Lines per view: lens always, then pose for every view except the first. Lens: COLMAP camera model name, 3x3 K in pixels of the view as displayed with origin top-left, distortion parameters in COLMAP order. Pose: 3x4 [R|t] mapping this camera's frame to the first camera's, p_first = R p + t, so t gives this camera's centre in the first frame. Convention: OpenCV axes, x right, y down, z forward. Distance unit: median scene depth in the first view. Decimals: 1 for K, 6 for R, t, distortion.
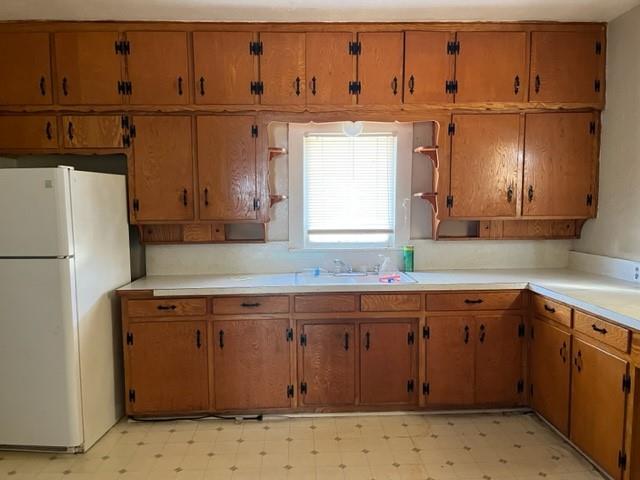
lens RADIAL K [[479.6, 0, 312.7], [0, 479.6, 242.1], [0, 0, 1]] dist [0.074054, -0.108130]
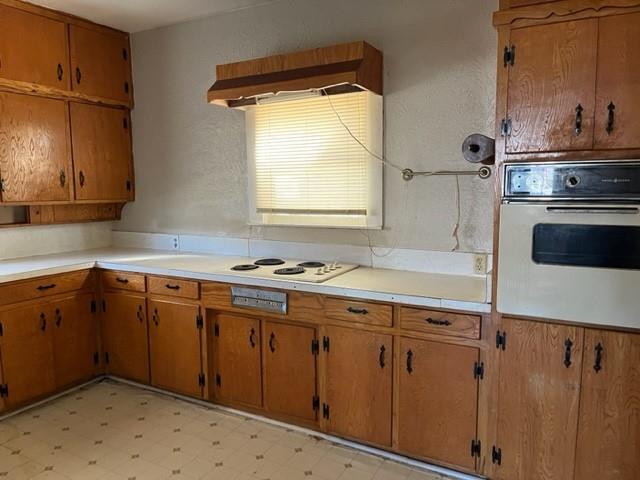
lens RADIAL K [[479.6, 0, 320.0], [0, 479.6, 240.0], [0, 0, 1]] dist [0.065219, -0.098525]
pose [[0.516173, -0.084501, 0.852306, -0.204810], [0.067181, 0.996050, 0.058066, 0.007089], [-0.853845, 0.027287, 0.519811, 0.008729]]
